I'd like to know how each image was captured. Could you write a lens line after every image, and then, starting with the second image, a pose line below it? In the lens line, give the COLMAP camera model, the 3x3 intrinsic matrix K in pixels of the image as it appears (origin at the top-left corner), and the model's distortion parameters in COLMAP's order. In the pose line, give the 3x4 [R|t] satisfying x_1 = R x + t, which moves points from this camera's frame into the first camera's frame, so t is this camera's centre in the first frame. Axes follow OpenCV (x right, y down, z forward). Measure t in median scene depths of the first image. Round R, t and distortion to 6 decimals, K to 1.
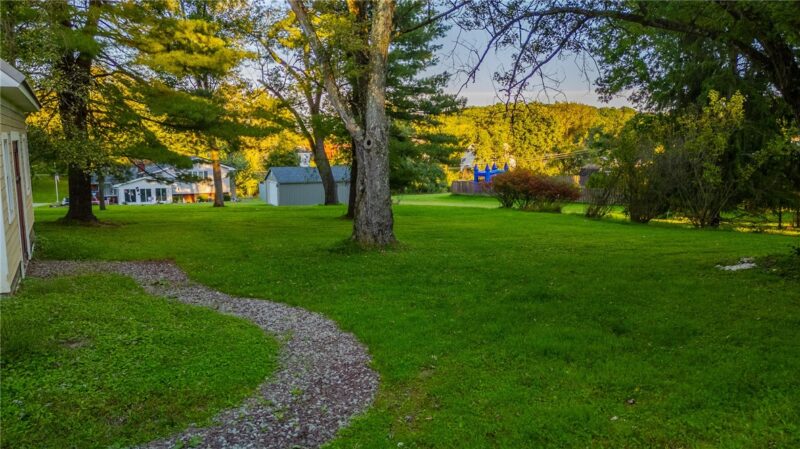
lens RADIAL K [[629.7, 0, 398.0], [0, 629.7, 222.3], [0, 0, 1]] dist [0.071392, 0.001576]
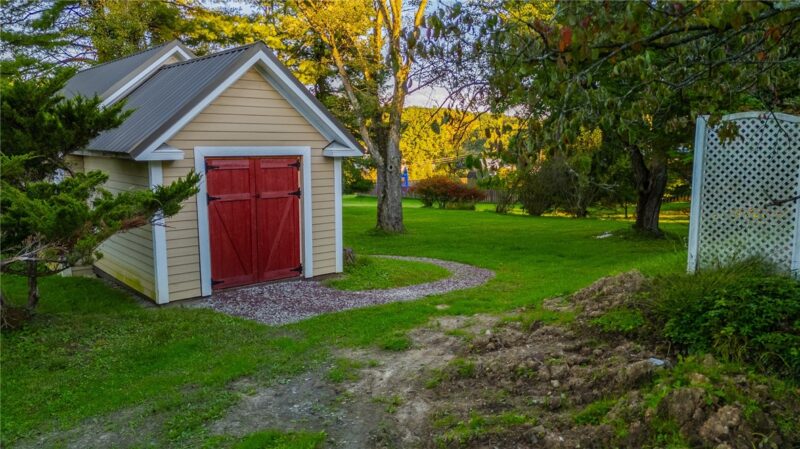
lens RADIAL K [[629.7, 0, 397.8], [0, 629.7, 225.2], [0, 0, 1]] dist [0.071392, 0.001576]
pose [[0.982365, -0.025794, 0.185183, -0.150183], [0.025380, 0.999667, 0.004605, 0.006472], [-0.185241, 0.000176, 0.982693, -0.263430]]
